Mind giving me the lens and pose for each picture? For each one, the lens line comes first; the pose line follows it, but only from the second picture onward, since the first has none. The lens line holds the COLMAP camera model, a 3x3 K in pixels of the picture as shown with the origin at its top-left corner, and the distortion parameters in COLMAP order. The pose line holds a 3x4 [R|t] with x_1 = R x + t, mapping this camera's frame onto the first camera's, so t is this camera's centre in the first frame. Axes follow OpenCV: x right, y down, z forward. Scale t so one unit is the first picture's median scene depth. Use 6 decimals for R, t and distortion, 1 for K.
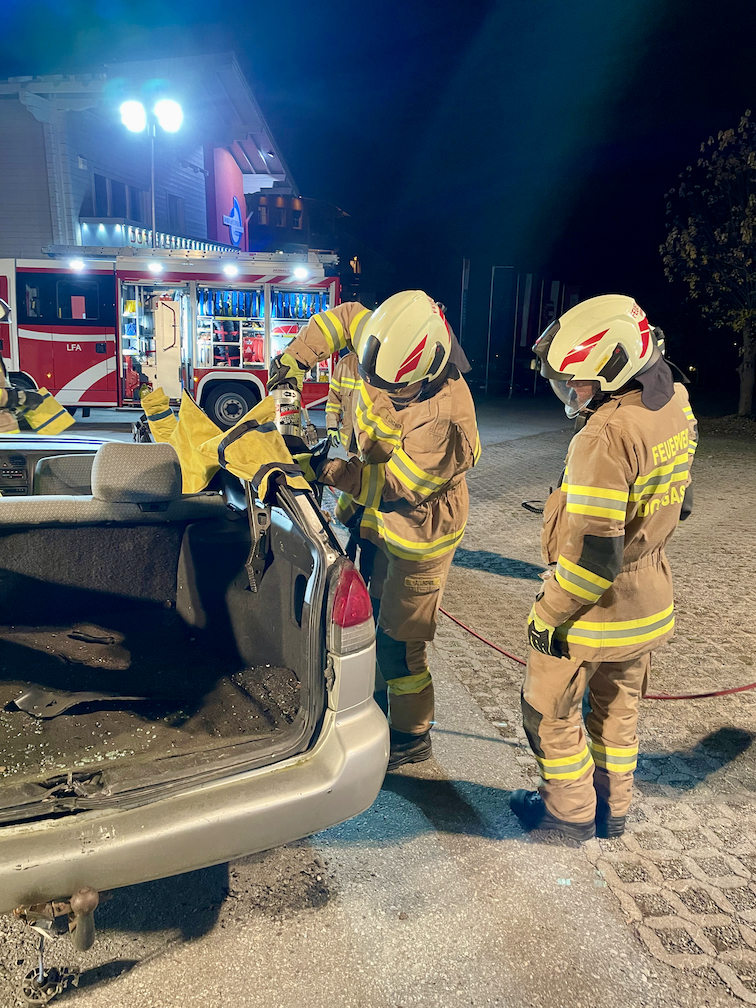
lens RADIAL K [[756.5, 0, 378.2], [0, 756.5, 507.7], [0, 0, 1]] dist [0.051070, -0.063988]
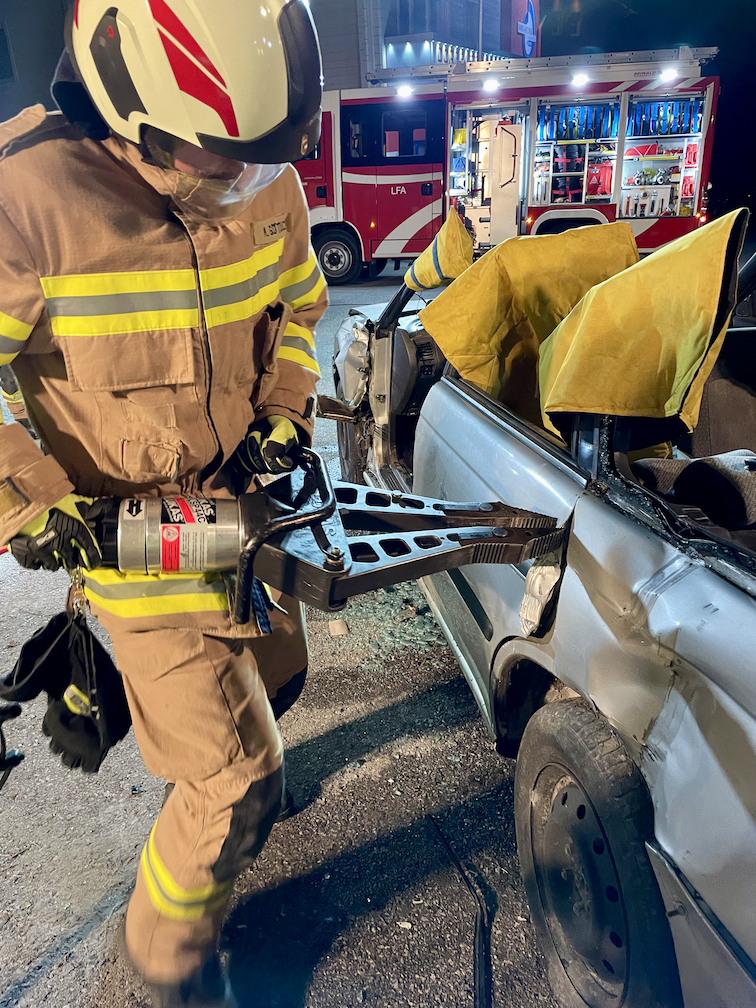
lens RADIAL K [[756.5, 0, 376.4], [0, 756.5, 505.4], [0, 0, 1]] dist [0.051070, -0.063988]
pose [[0.957221, 0.058162, -0.283453, -0.141580], [-0.004090, 0.982212, 0.187728, -0.011055], [0.289329, -0.178538, 0.940432, 0.067662]]
